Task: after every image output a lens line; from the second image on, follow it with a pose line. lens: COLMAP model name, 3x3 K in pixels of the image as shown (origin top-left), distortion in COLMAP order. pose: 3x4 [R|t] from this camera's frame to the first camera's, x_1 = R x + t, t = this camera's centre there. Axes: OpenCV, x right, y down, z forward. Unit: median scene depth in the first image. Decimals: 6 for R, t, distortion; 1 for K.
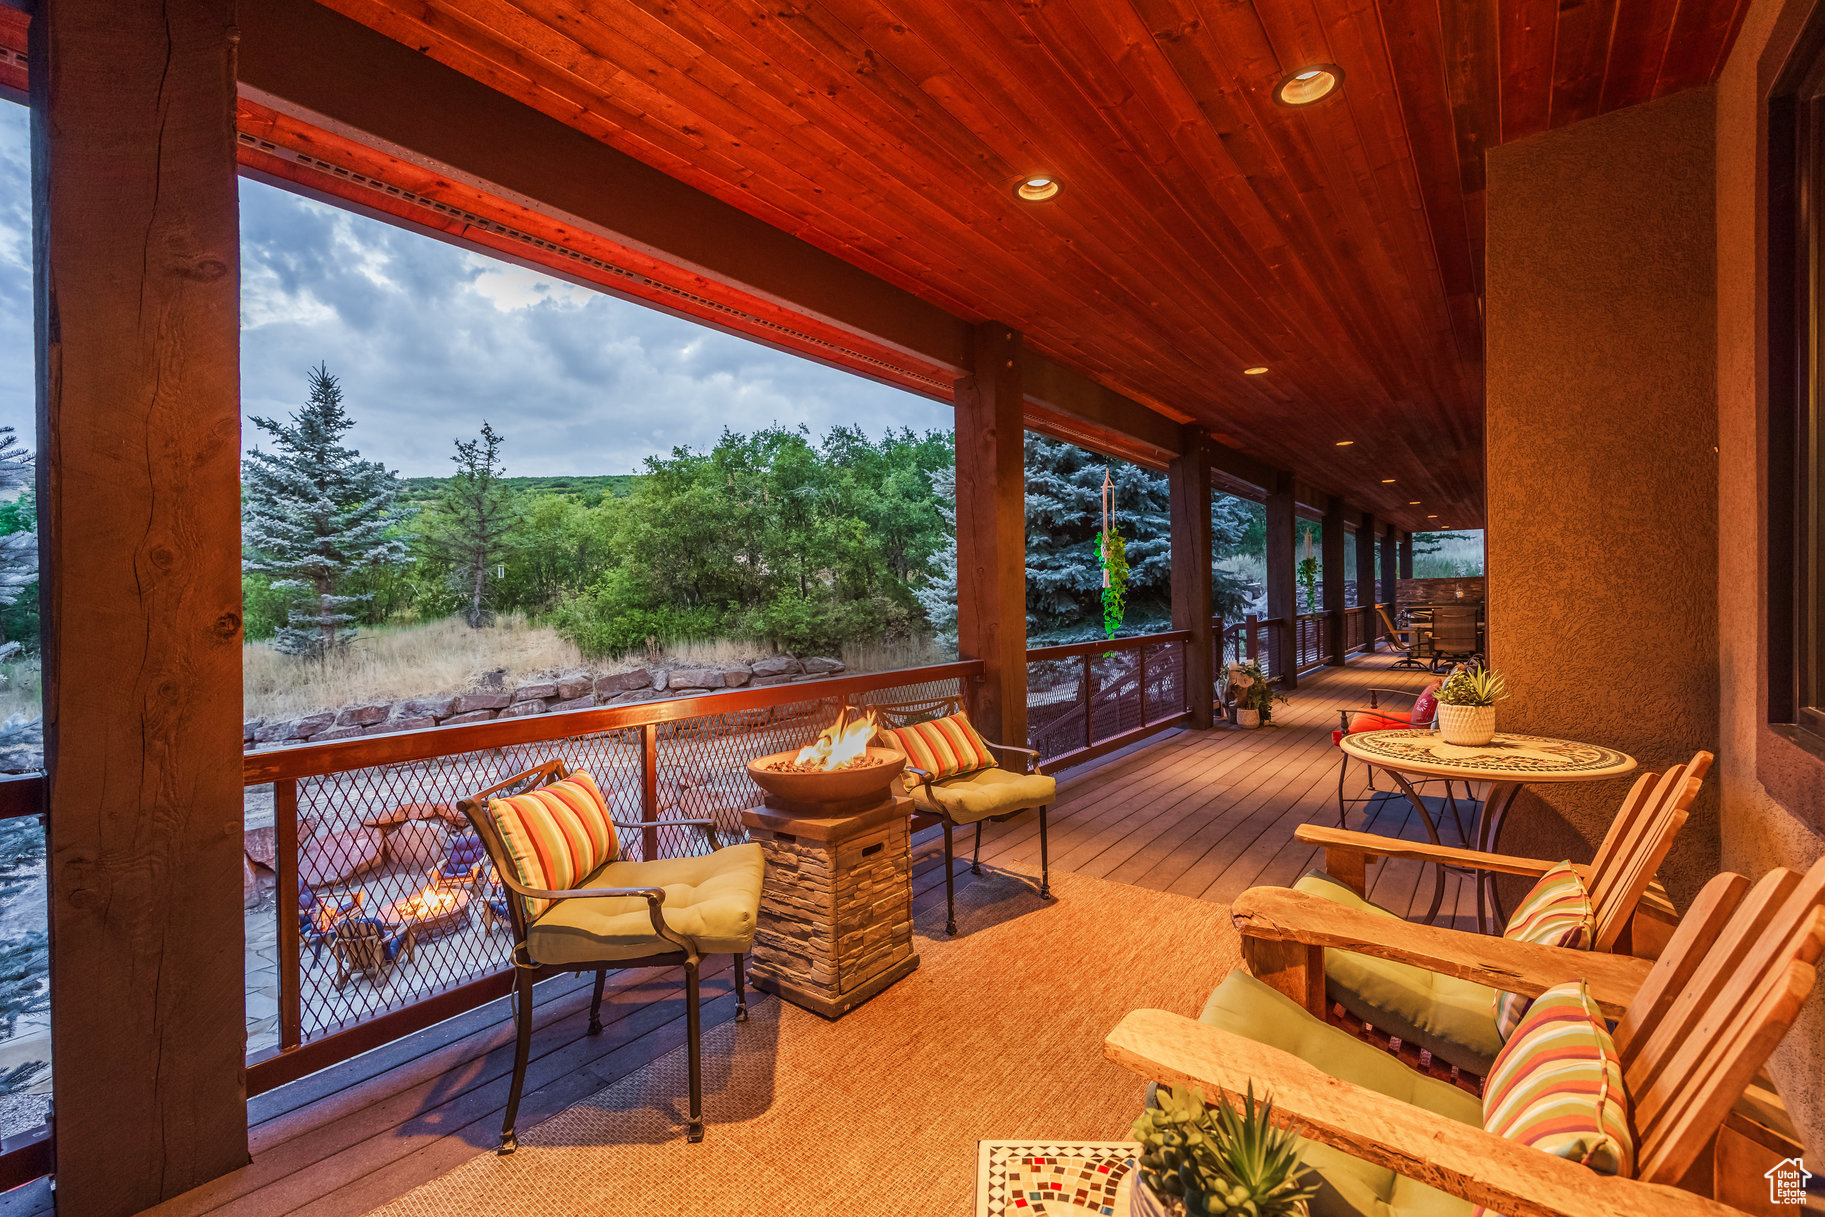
lens RADIAL K [[692.4, 0, 908.7], [0, 692.4, 595.0], [0, 0, 1]] dist [0.001524, 0.000034]
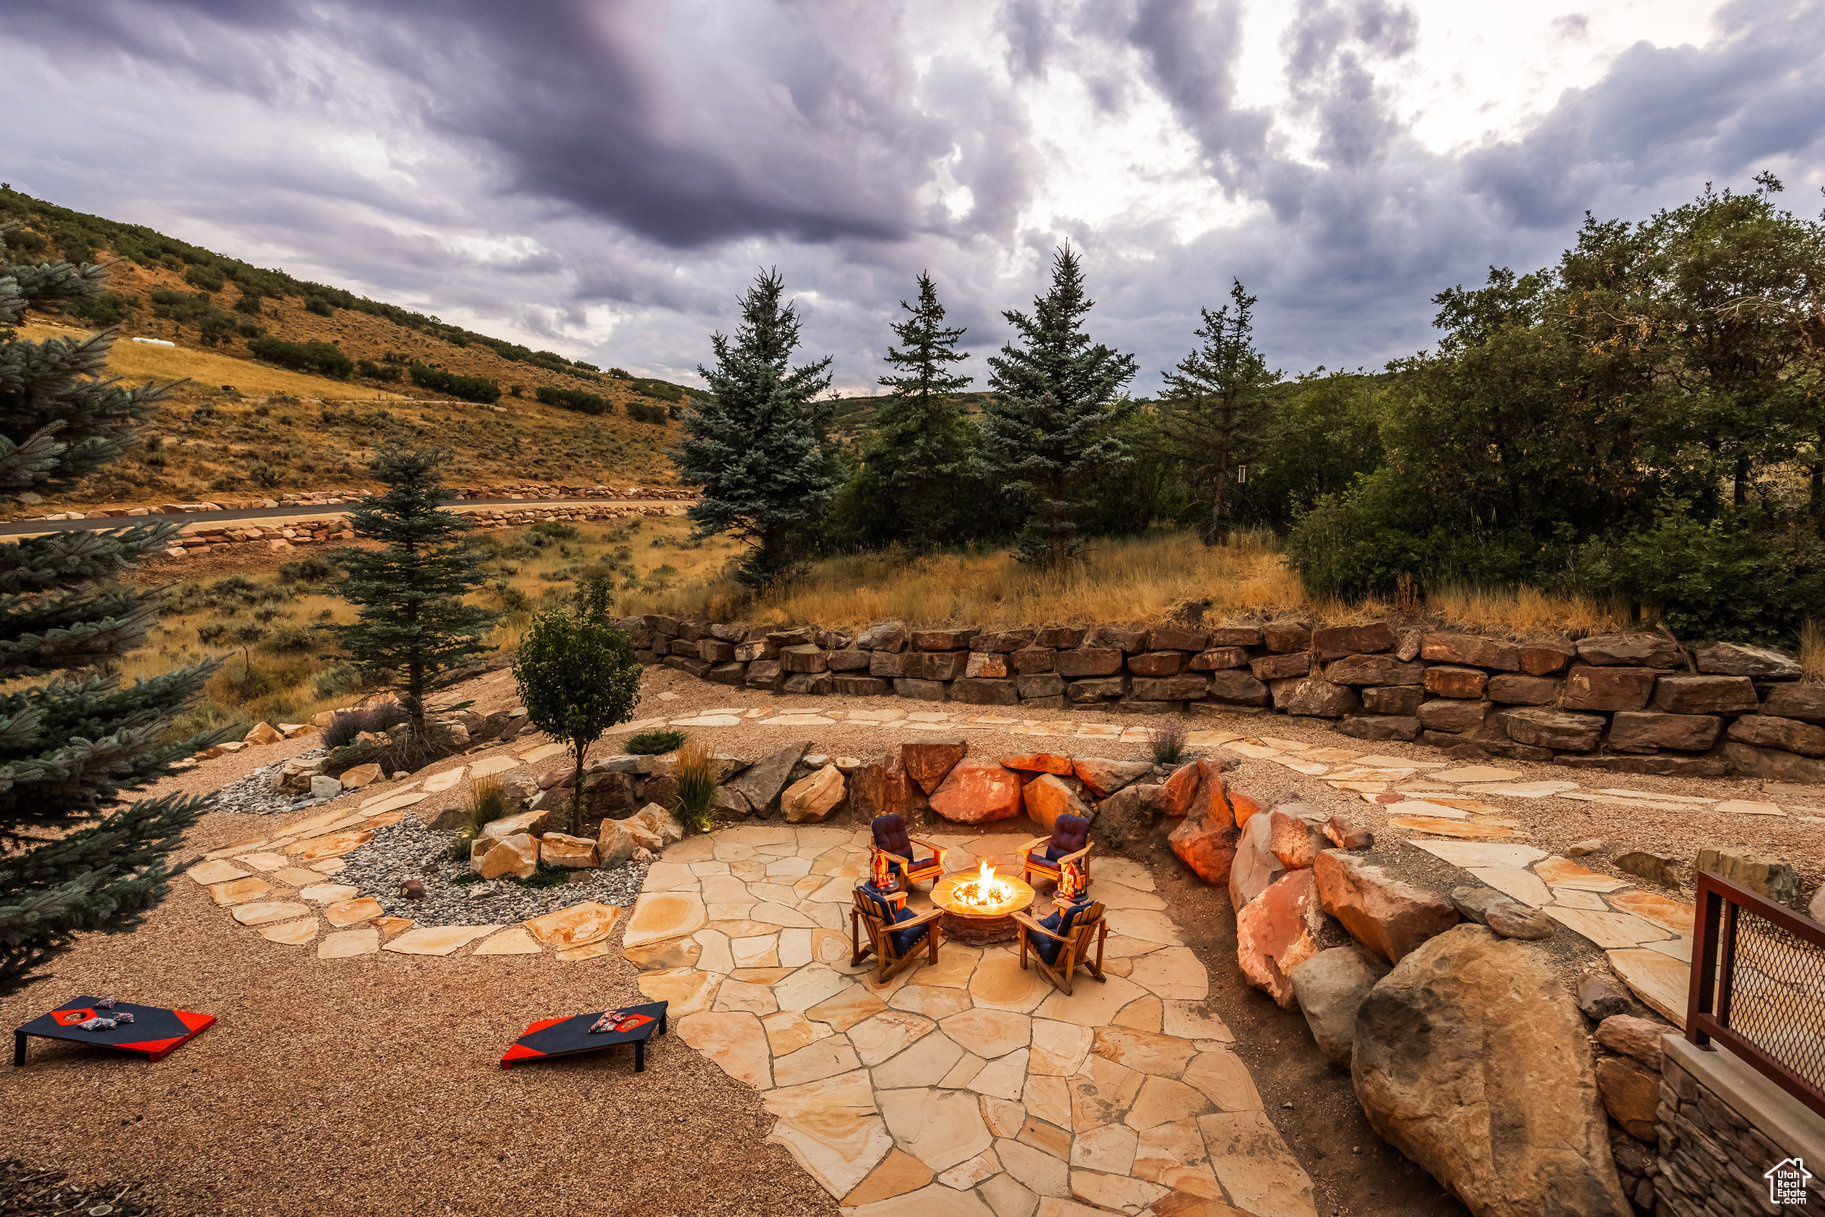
lens RADIAL K [[941.9, 0, 913.5], [0, 941.9, 566.7], [0, 0, 1]] dist [-0.001318, 0.000002]
pose [[0.616702, 0.073269, -0.783780, 0.025473], [-0.024796, 0.996973, 0.073688, 0.001010], [0.786806, -0.026009, 0.616652, 0.116186]]
